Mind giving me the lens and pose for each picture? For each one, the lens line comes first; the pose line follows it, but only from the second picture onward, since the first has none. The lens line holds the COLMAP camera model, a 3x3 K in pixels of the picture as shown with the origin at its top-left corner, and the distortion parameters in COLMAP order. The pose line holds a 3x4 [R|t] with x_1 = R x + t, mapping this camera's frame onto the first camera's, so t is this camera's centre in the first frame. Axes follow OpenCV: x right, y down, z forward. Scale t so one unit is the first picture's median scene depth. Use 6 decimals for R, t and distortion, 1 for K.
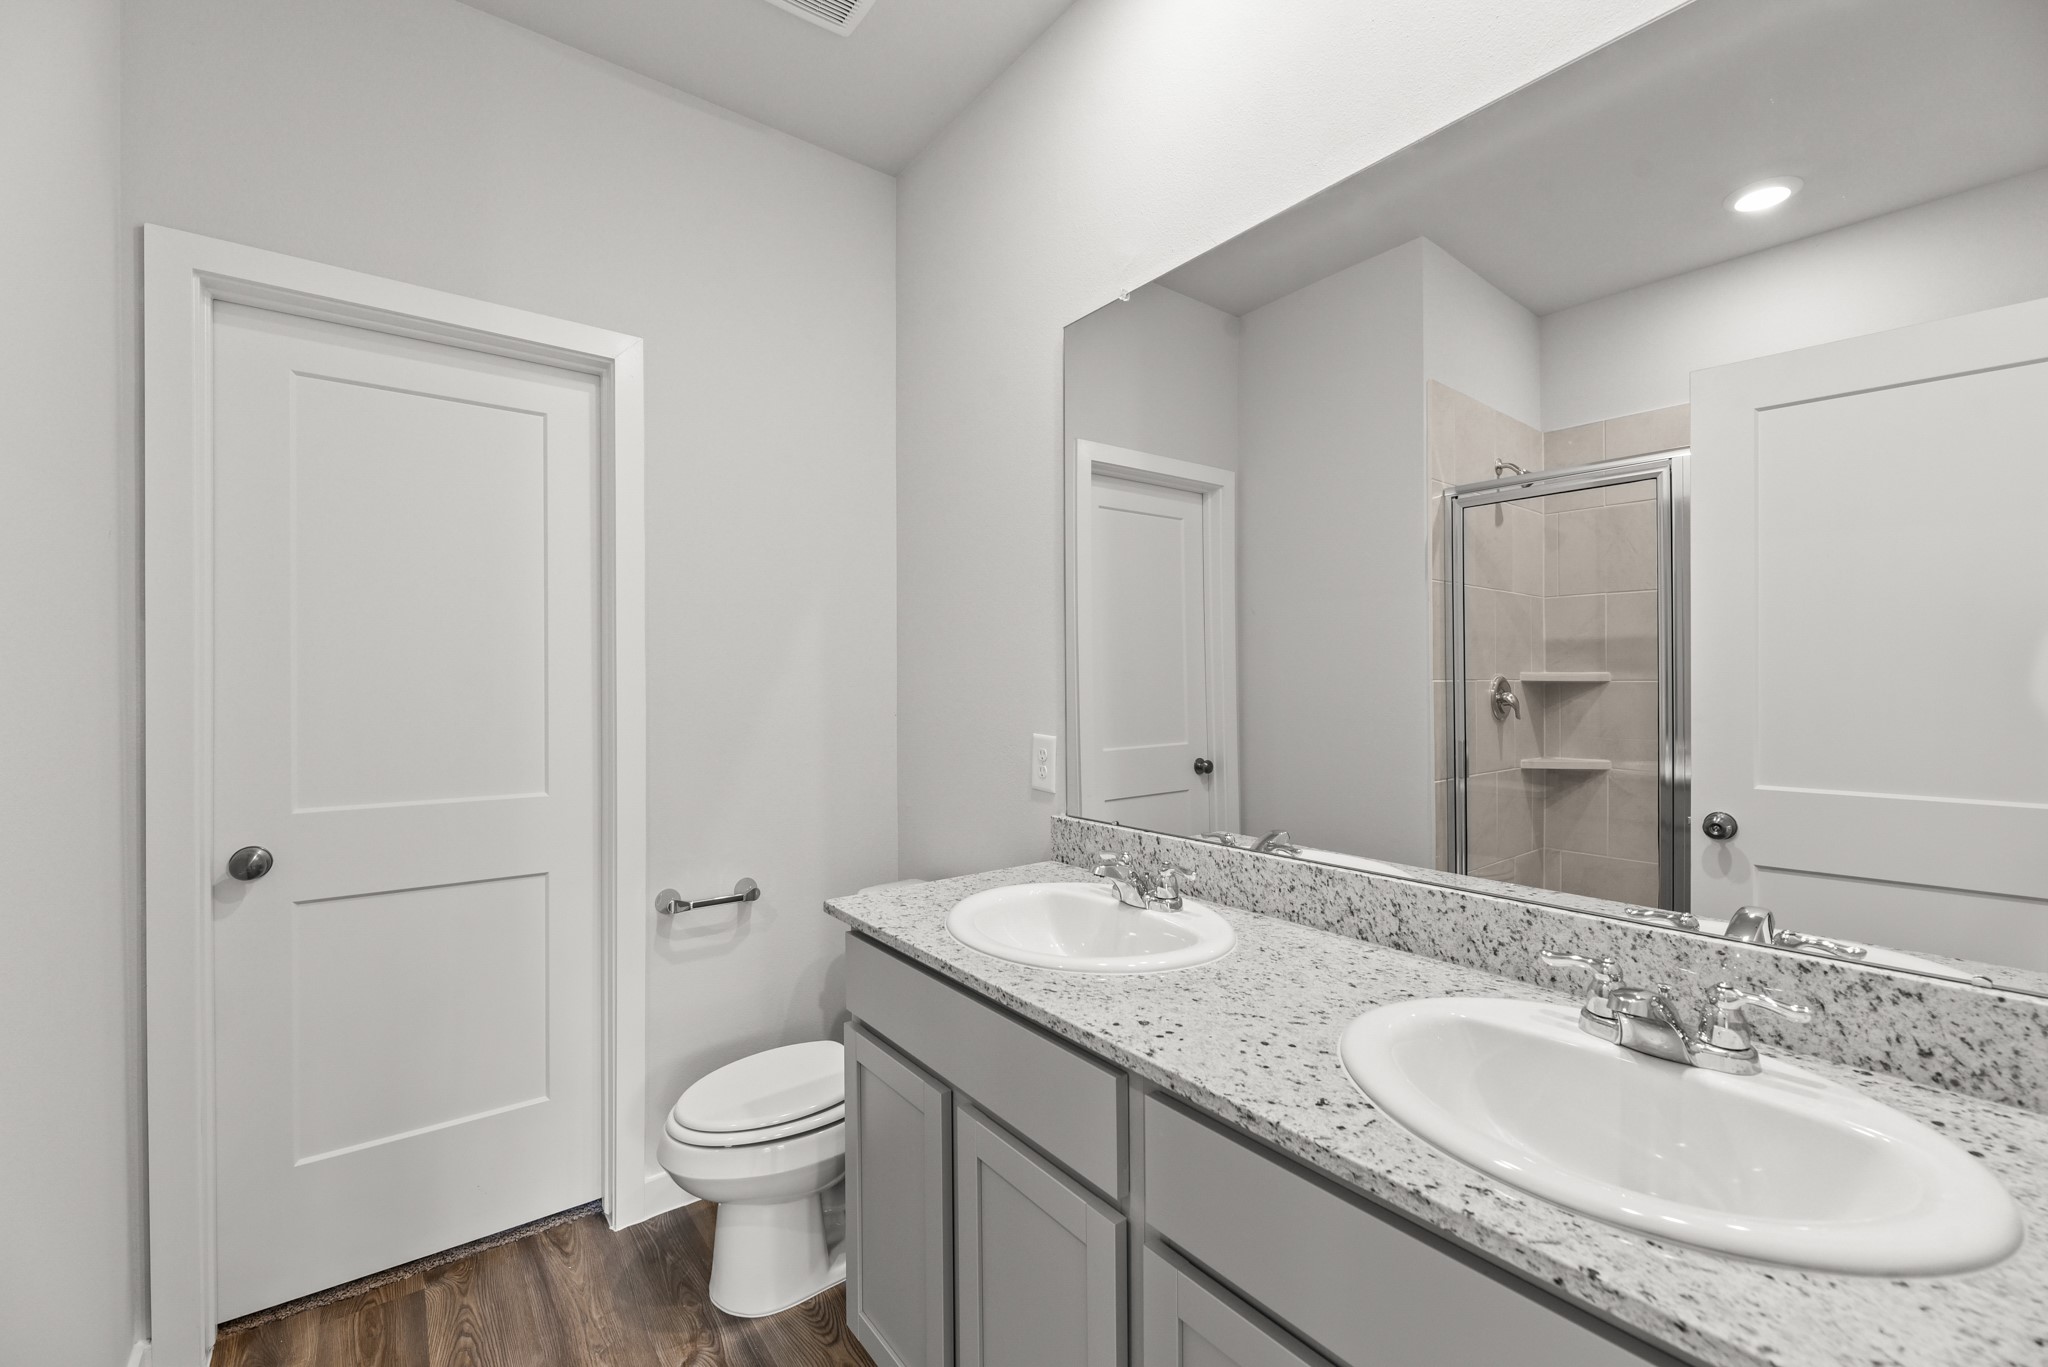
lens RADIAL K [[841.8, 0, 1021.0], [0, 841.8, 686.3], [0, 0, 1]] dist [0.017517, 0.000047]
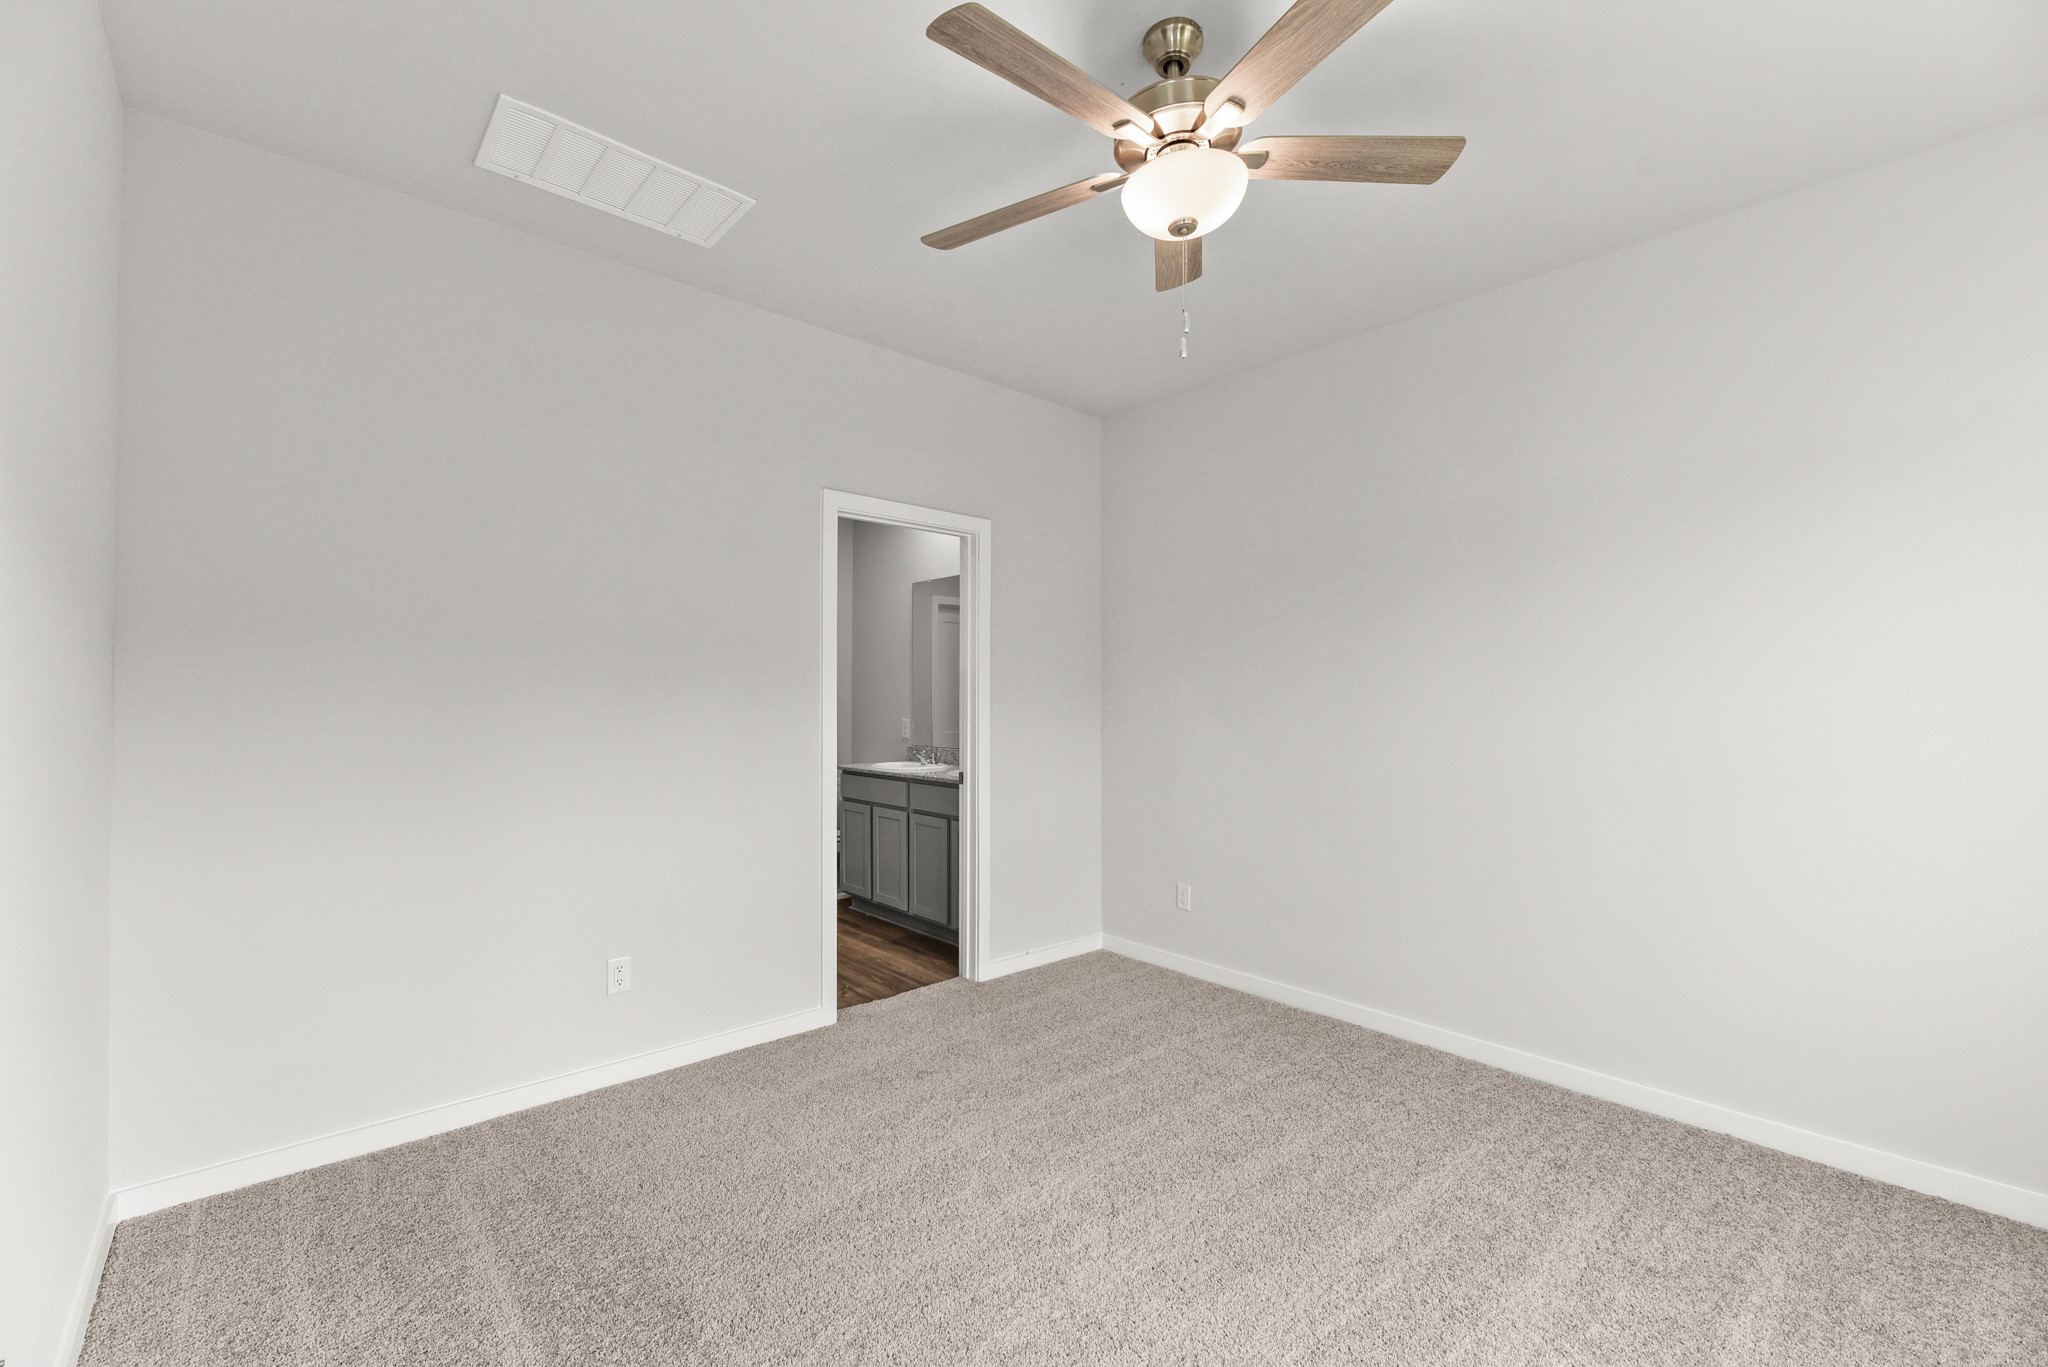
lens RADIAL K [[841.8, 0, 1021.0], [0, 841.8, 686.3], [0, 0, 1]] dist [0.017517, 0.000047]
pose [[0.996565, 0.004175, 0.082709, 0.192934], [-0.002609, 0.999815, -0.019032, -0.002025], [-0.082774, 0.018751, 0.996392, -2.051016]]
